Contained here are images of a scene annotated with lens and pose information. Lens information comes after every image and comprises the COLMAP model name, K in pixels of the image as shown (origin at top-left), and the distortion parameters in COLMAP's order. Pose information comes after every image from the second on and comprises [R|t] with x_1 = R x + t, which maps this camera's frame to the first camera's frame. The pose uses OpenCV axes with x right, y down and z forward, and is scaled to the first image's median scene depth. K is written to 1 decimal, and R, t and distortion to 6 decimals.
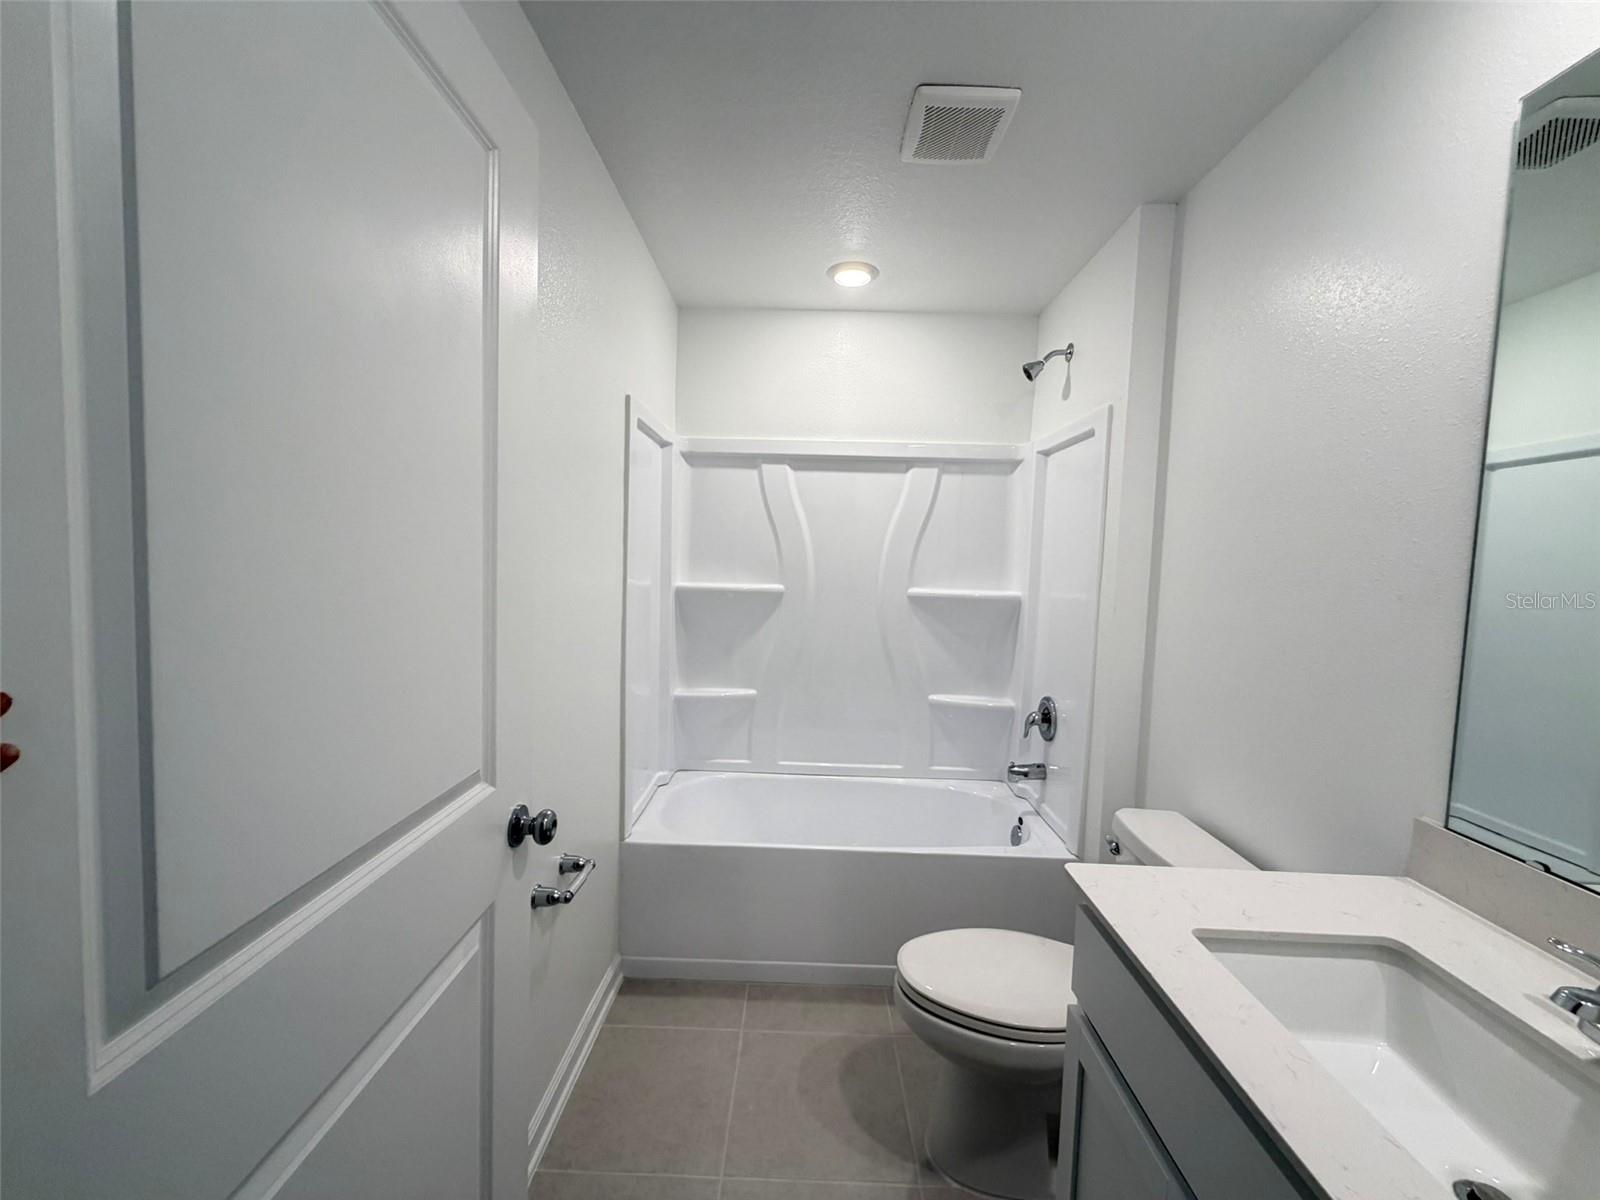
lens RADIAL K [[637.6, 0, 793.6], [0, 637.6, 597.9], [0, 0, 1]] dist [0.000697, 0.000336]
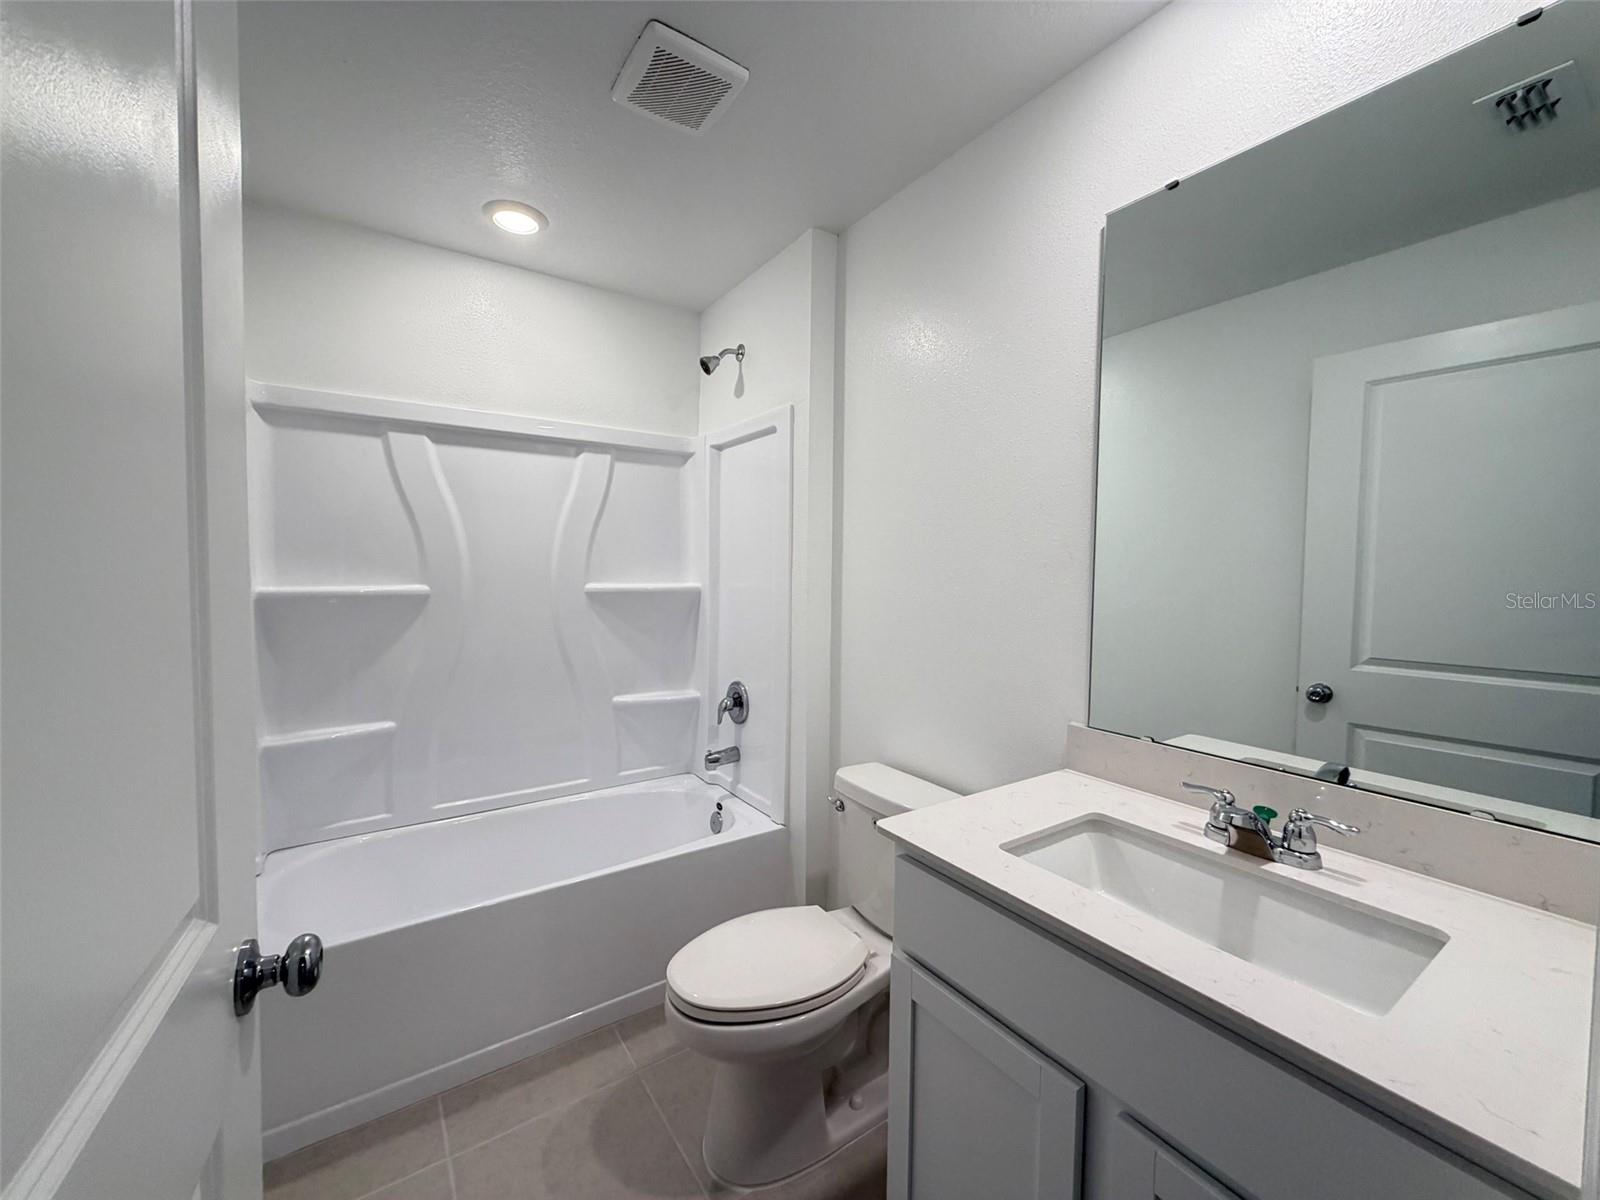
lens RADIAL K [[643.4, 0, 796.1], [0, 643.4, 597.7], [0, 0, 1]] dist [0.009134, 0.000138]
pose [[0.820367, -0.049169, 0.569720, -0.112783], [0.052123, 0.998579, 0.011128, 0.011584], [-0.569457, 0.020566, 0.821764, 0.077912]]
